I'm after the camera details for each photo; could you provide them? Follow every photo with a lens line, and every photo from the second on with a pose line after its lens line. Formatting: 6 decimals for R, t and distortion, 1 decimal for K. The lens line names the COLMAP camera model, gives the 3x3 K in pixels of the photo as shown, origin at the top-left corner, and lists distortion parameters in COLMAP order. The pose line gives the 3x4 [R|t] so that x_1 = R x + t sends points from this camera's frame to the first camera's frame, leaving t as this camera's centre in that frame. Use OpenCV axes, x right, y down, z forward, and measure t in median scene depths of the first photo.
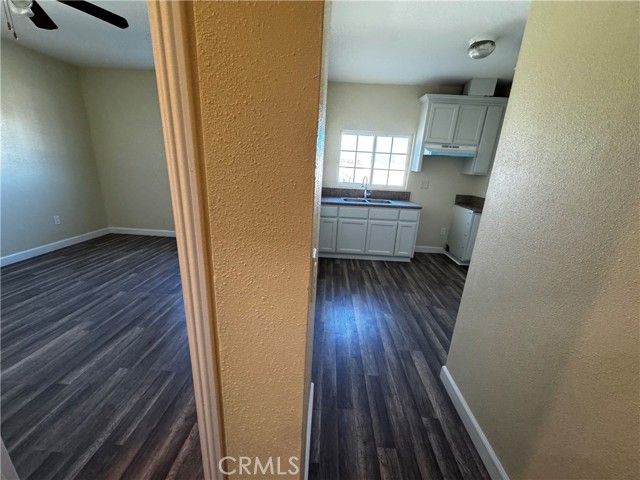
lens RADIAL K [[254.8, 0, 321.0], [0, 254.8, 241.1], [0, 0, 1]] dist [-0.001572, 0.000474]
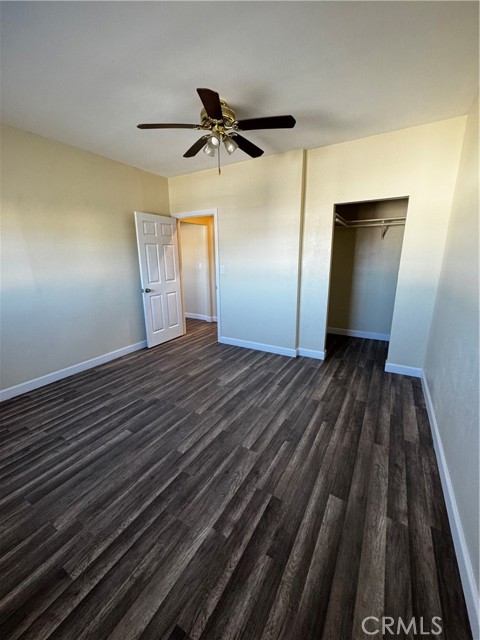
lens RADIAL K [[254.8, 0, 238.9], [0, 254.8, 319.9], [0, 0, 1]] dist [-0.001572, 0.000474]
pose [[-0.876862, -0.162424, 0.452473, -1.295703], [0.101822, 0.857095, 0.504995, -0.519566], [-0.469836, 0.488883, -0.735015, 1.479446]]
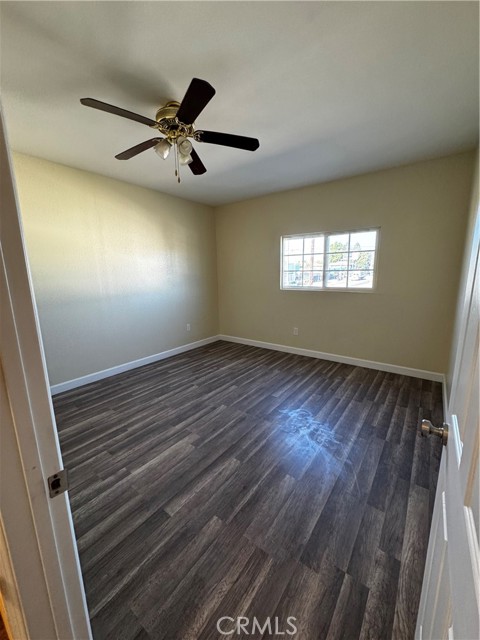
lens RADIAL K [[254.8, 0, 238.9], [0, 254.8, 319.9], [0, 0, 1]] dist [-0.001572, 0.000474]
pose [[0.815736, 0.036655, -0.577262, -0.171363], [-0.103625, 0.991105, -0.083500, -0.059884], [0.569067, 0.127933, 0.812278, 0.180695]]
